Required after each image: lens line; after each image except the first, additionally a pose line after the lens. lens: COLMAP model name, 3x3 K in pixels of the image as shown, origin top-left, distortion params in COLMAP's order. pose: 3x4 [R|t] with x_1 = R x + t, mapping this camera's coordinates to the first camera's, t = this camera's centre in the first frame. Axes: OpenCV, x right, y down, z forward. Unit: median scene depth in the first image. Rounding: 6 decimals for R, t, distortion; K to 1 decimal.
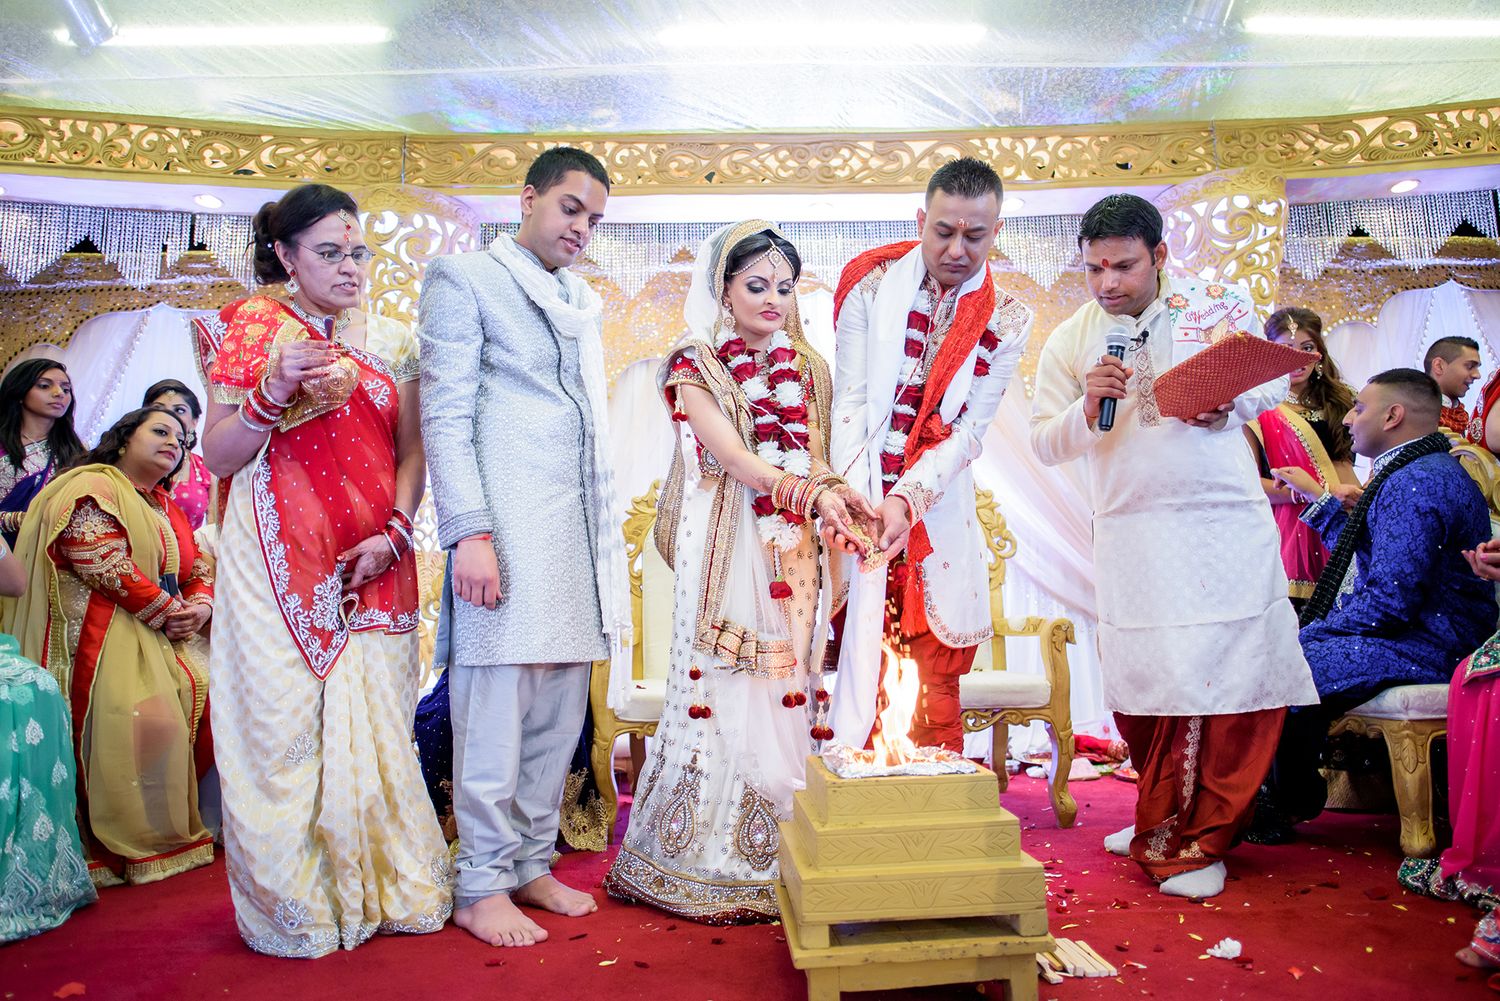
lens RADIAL K [[885.5, 0, 757.1], [0, 885.5, 525.4], [0, 0, 1]] dist [-0.031725, 0.002444]
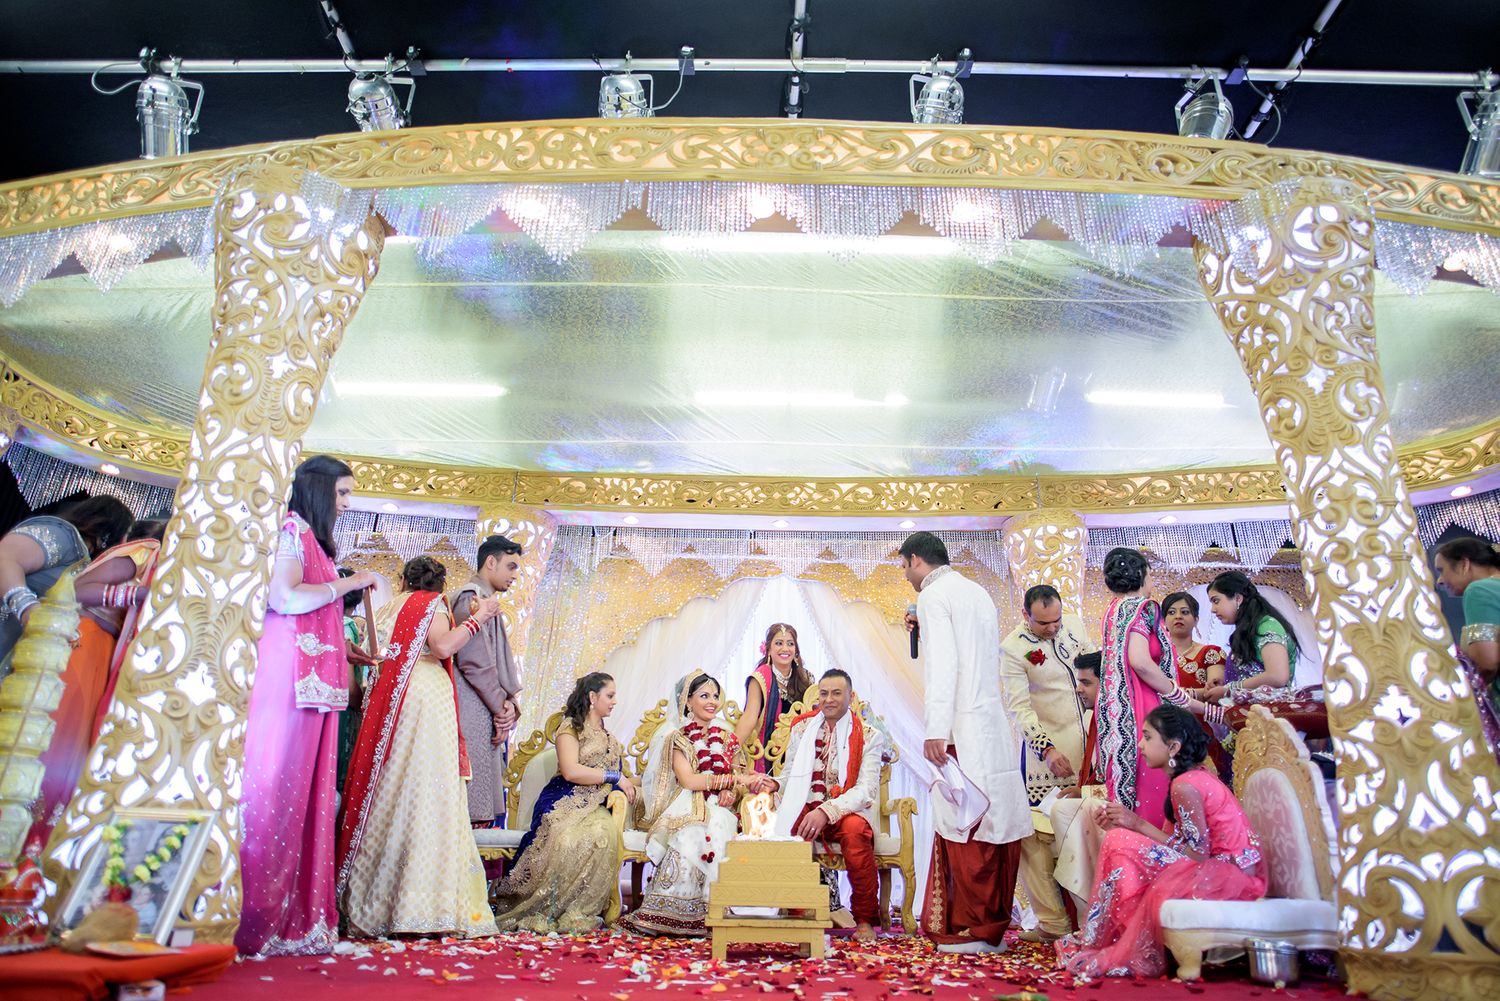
lens RADIAL K [[885.5, 0, 744.3], [0, 885.5, 505.1], [0, 0, 1]] dist [-0.031725, 0.002444]
pose [[0.998623, 0.031238, -0.042138, 0.076097], [-0.041718, 0.959952, -0.277042, 0.038499], [0.031797, 0.278418, 0.959933, -0.502687]]
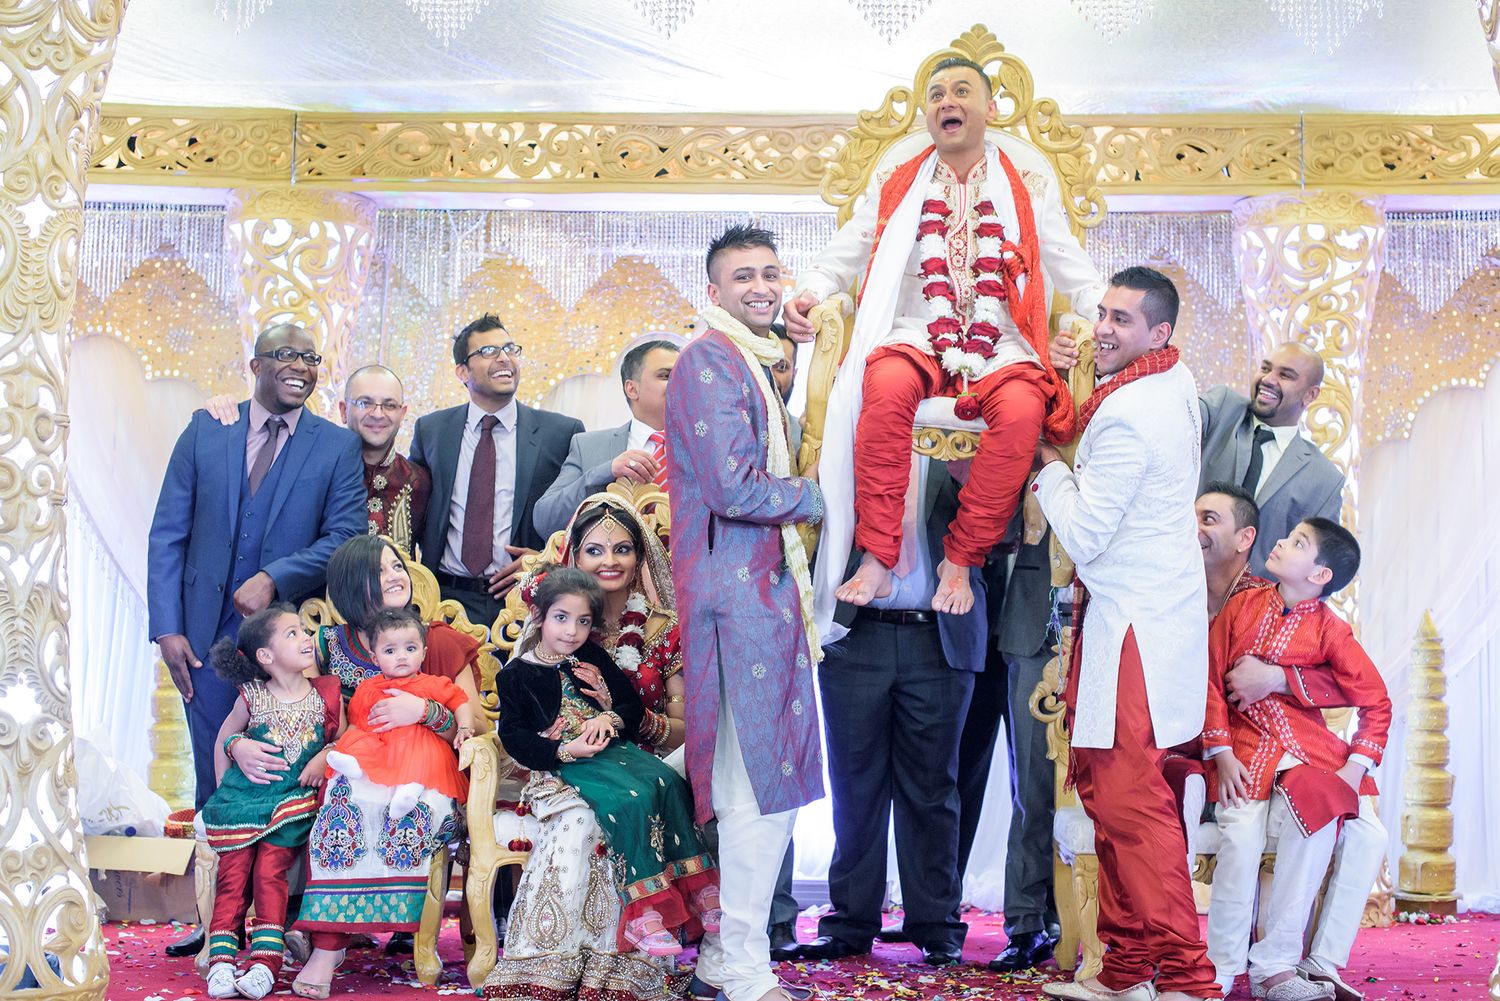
lens RADIAL K [[2385.4, 0, 747.9], [0, 2385.4, 497.7], [0, 0, 1]] dist [-0.124101, 0.000000]
pose [[0.999083, 0.030711, -0.029818, 0.094375], [-0.029646, 0.998930, 0.035508, -0.179908], [0.030877, -0.034591, 0.998924, -1.198192]]
